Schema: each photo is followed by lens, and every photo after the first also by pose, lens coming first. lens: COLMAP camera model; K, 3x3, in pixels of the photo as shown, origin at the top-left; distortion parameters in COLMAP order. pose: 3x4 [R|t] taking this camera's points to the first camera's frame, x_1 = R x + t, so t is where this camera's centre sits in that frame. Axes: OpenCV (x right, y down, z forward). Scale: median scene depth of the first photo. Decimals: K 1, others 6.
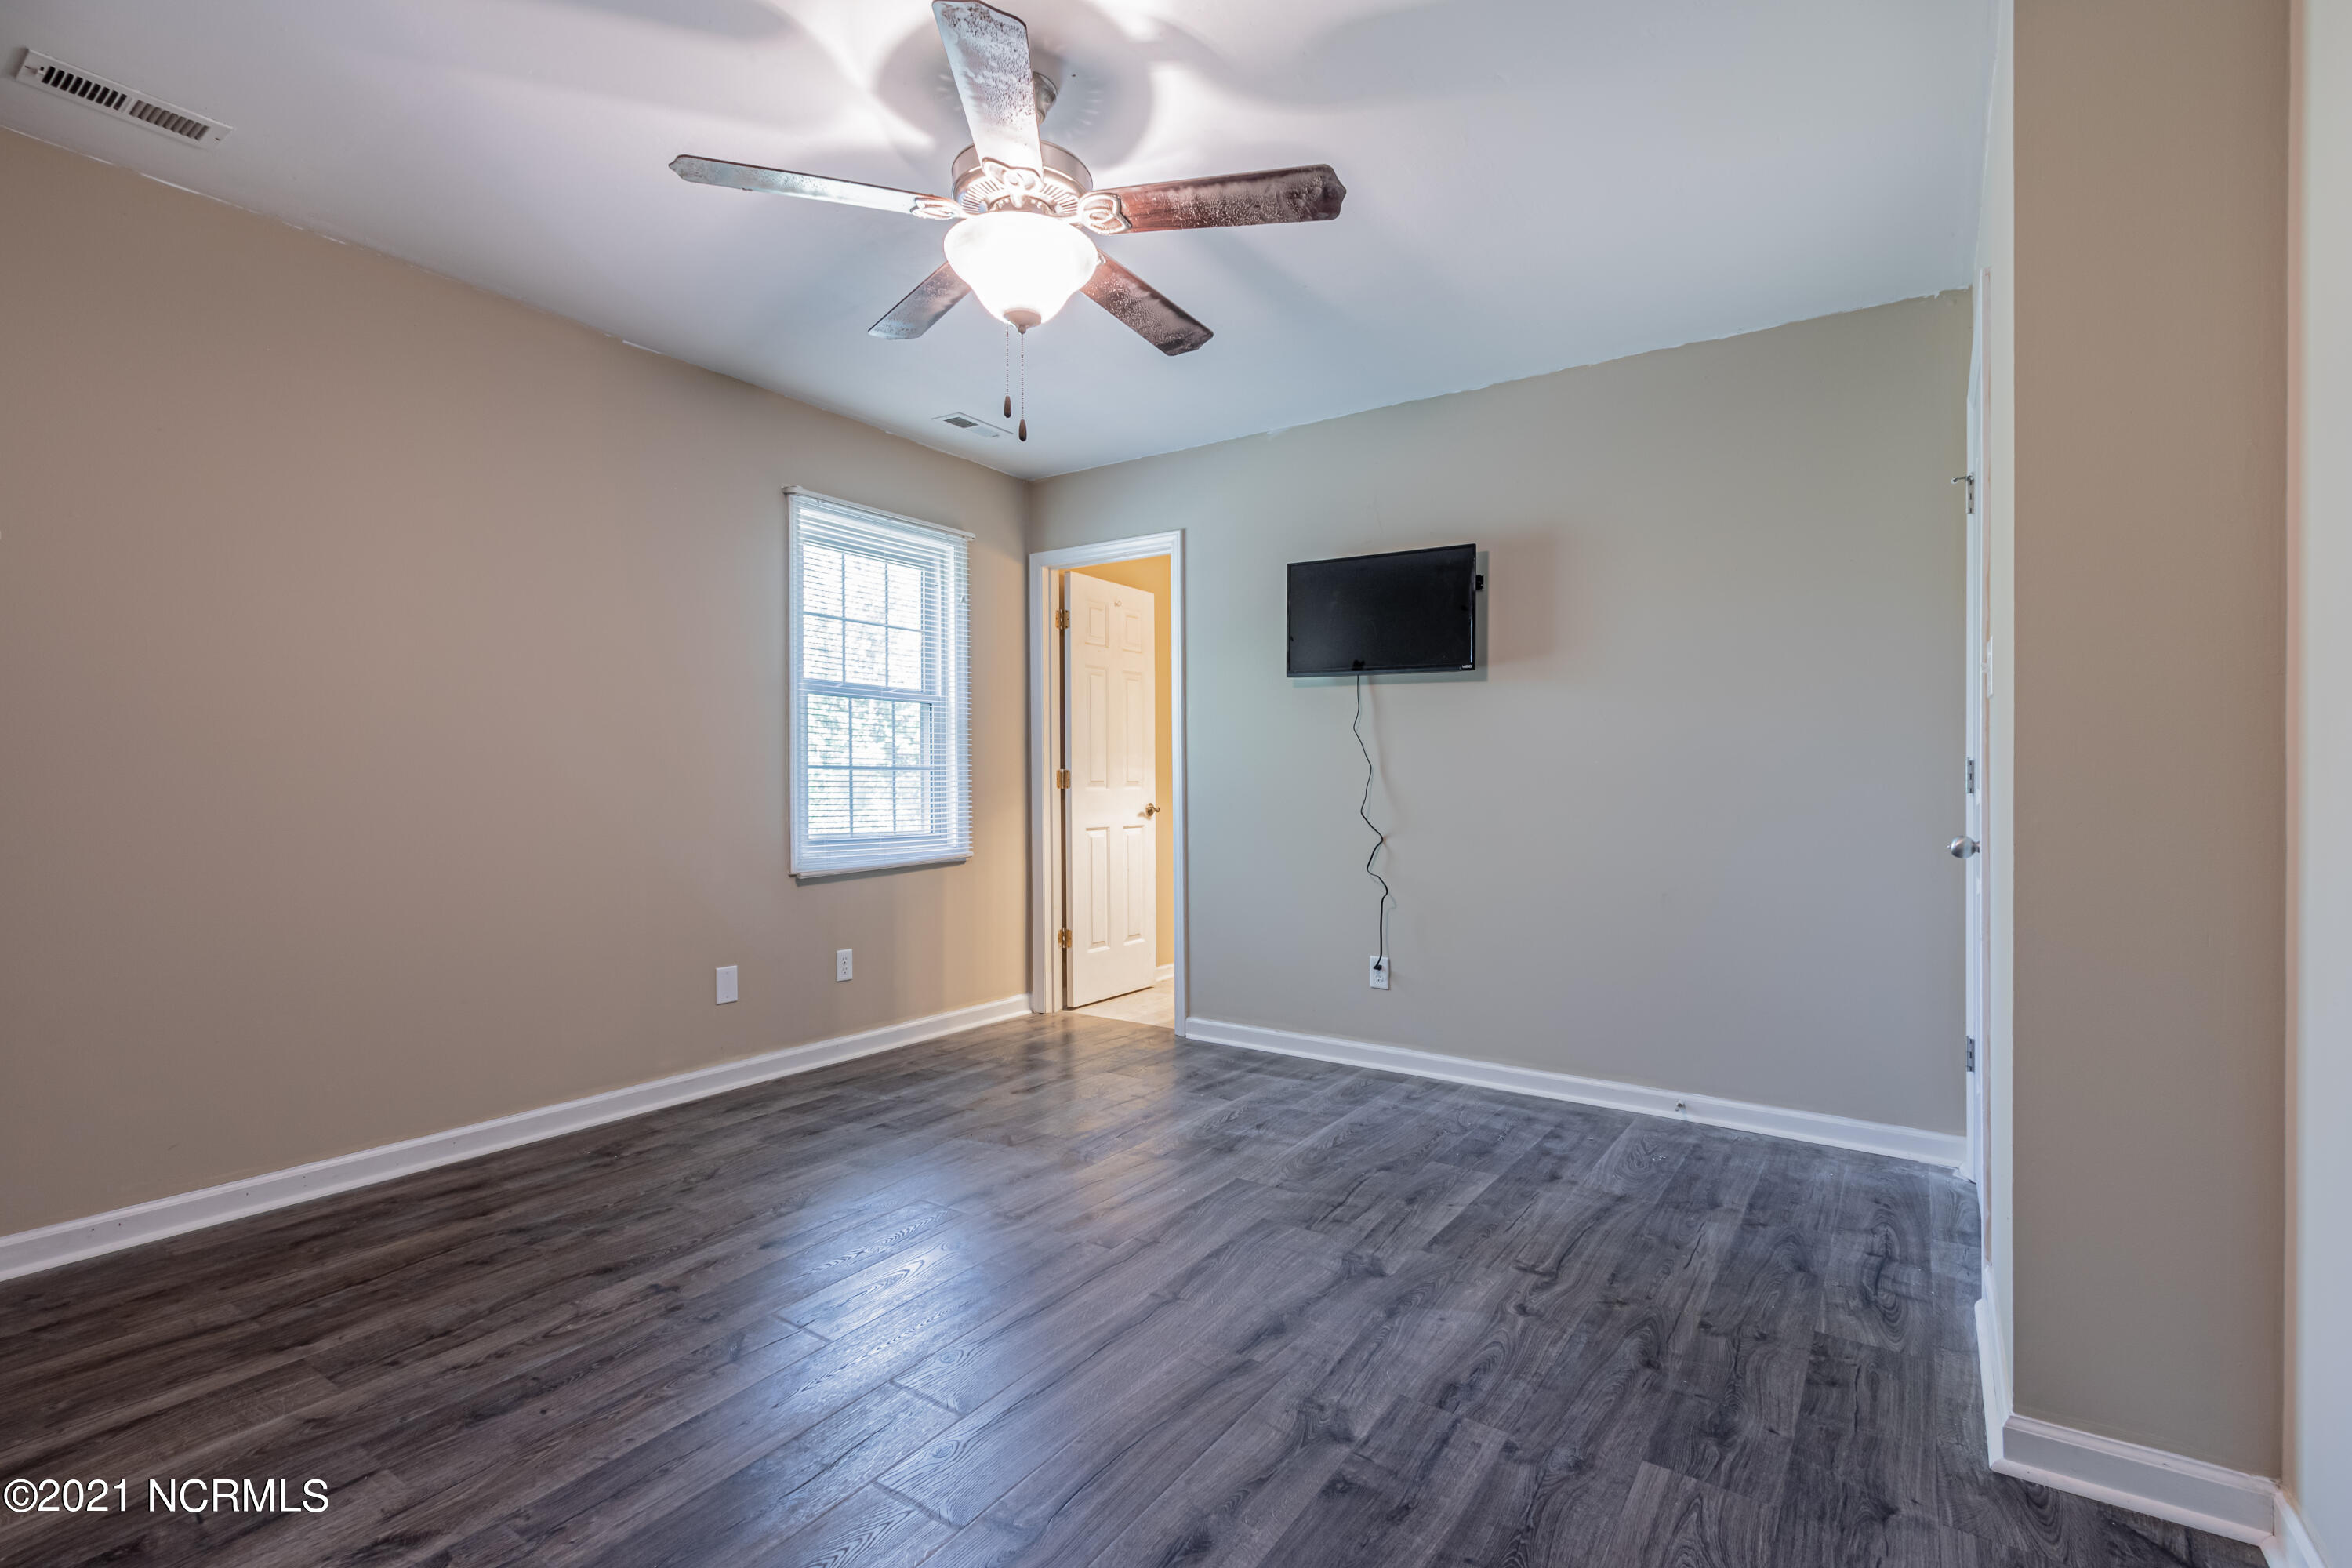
lens RADIAL K [[1096.0, 0, 1208.6], [0, 1096.0, 826.9], [0, 0, 1]] dist [-0.000340, 0.001968]
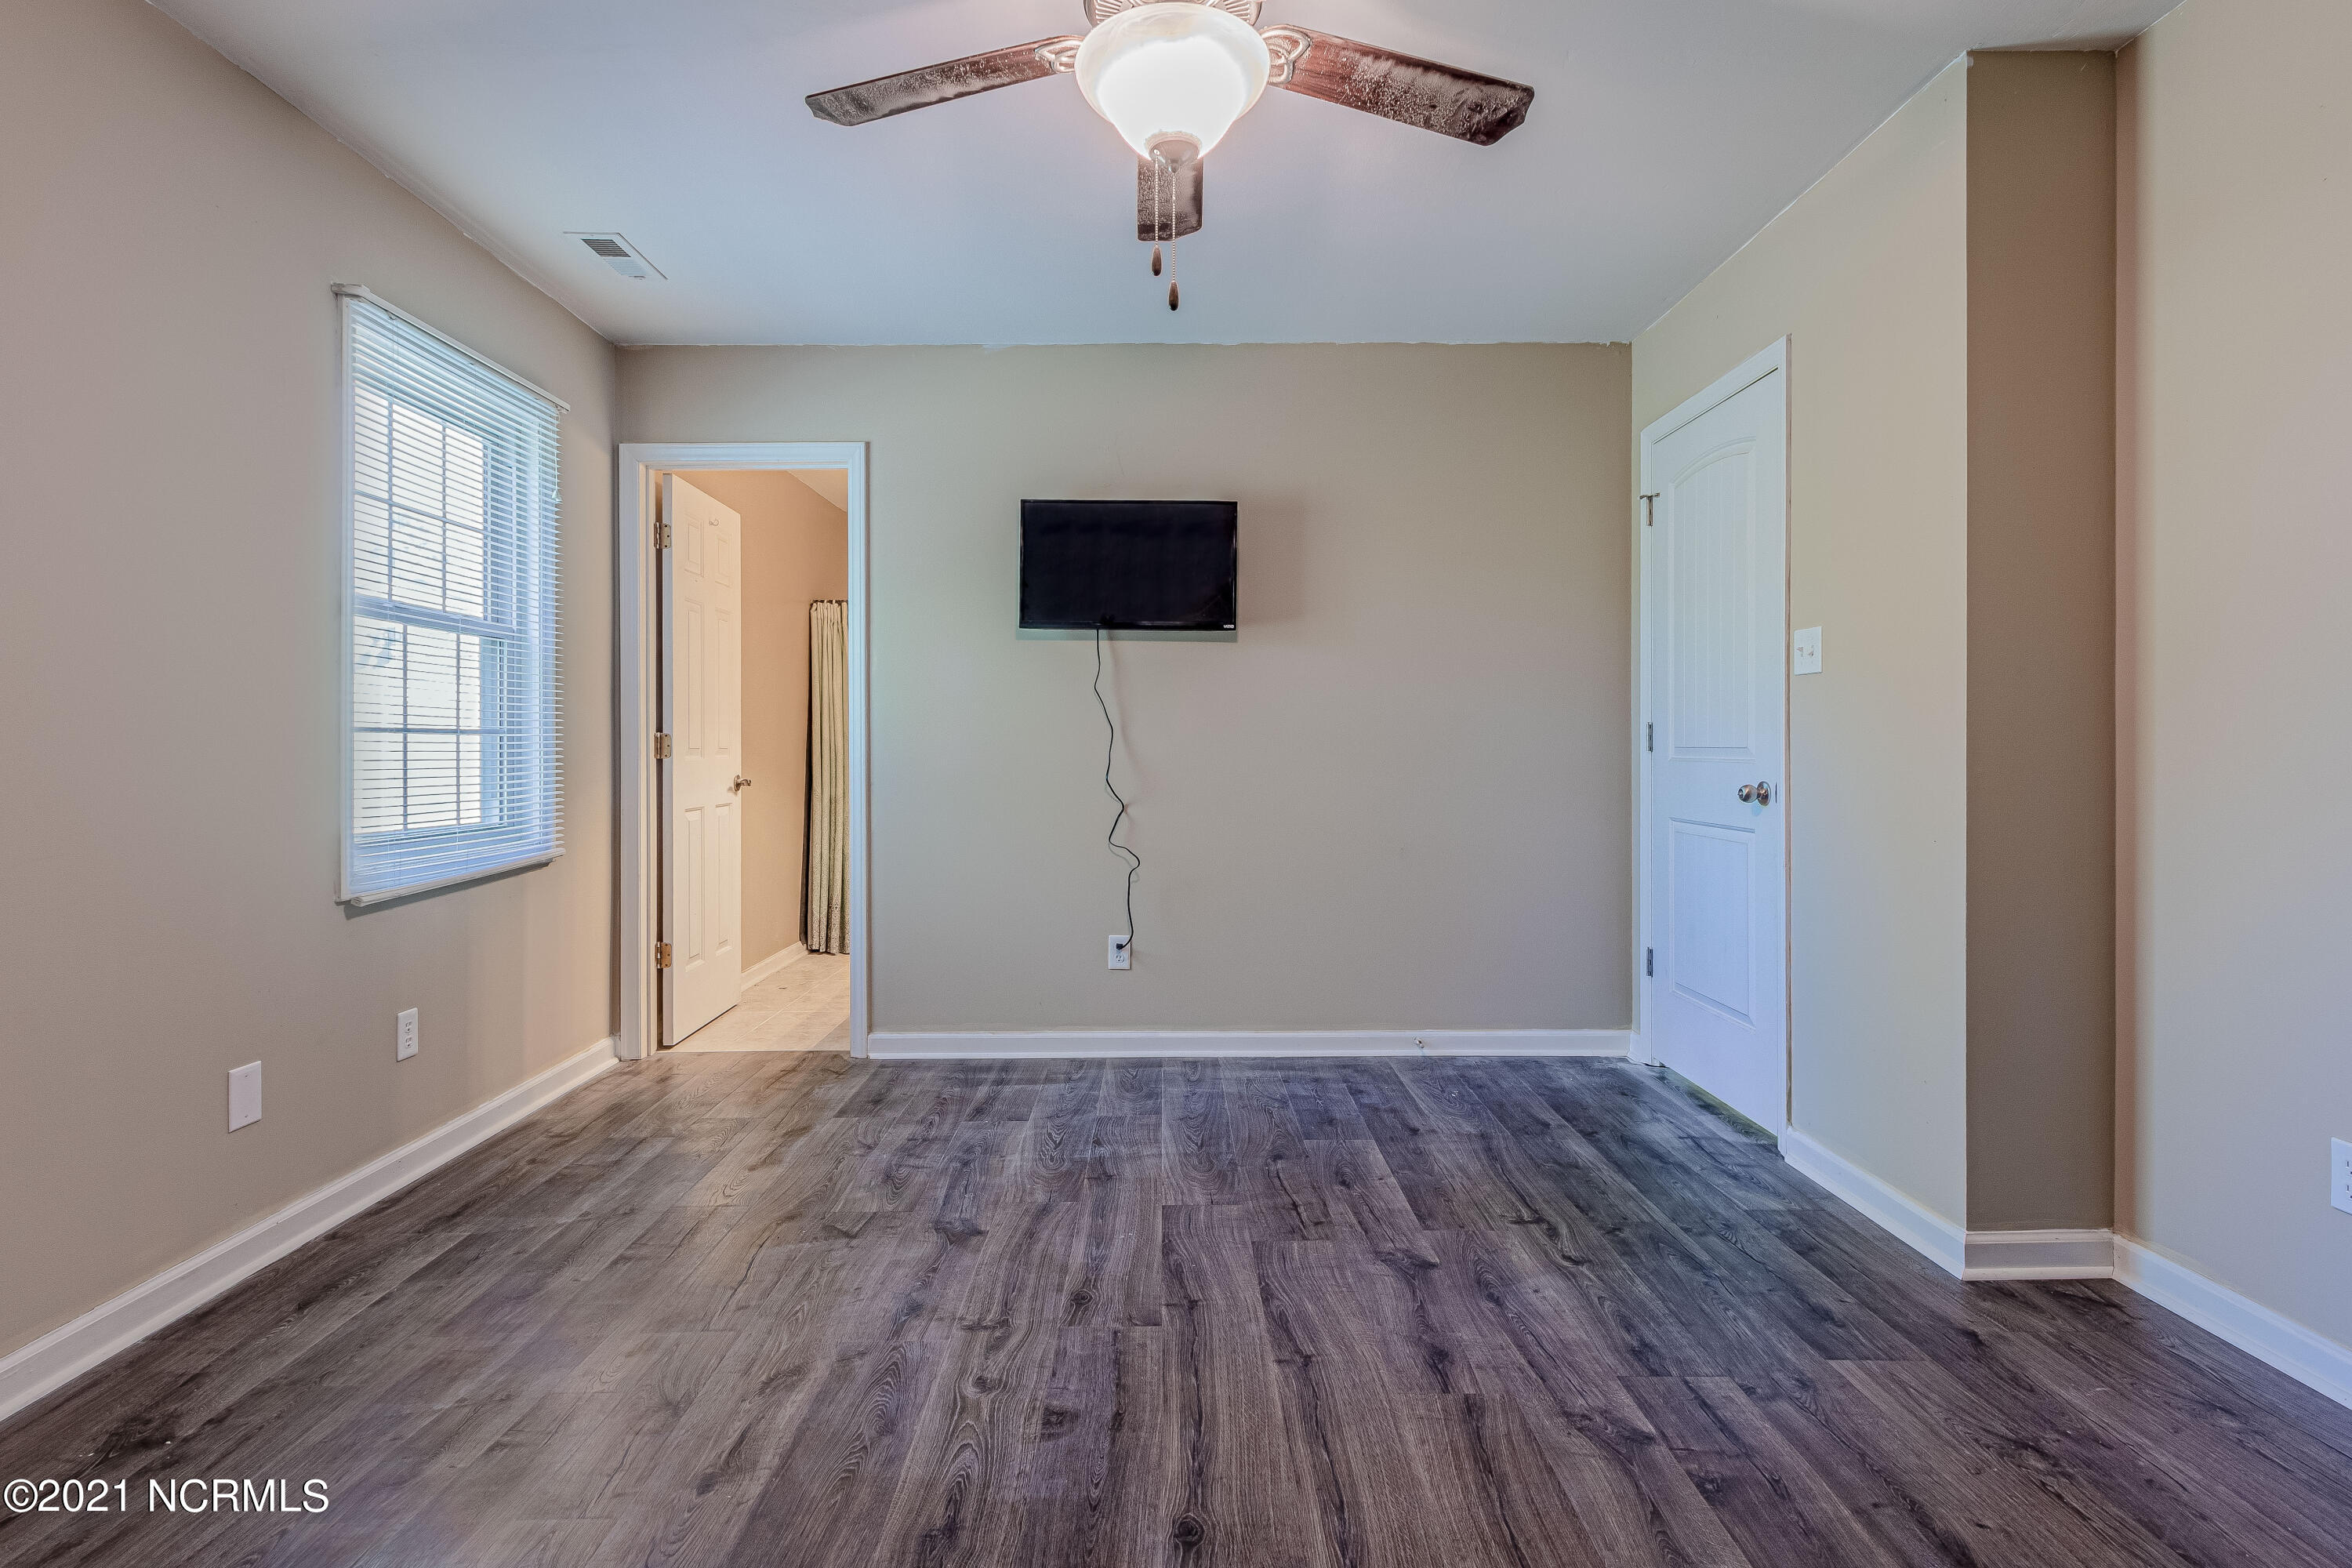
lens RADIAL K [[1096.0, 0, 1211.9], [0, 1096.0, 799.8], [0, 0, 1]] dist [-0.000340, 0.001968]
pose [[0.818502, -0.032893, 0.573562, -0.373132], [0.026709, 0.999459, 0.019204, -0.016304], [-0.573883, -0.000399, 0.818937, 0.223428]]
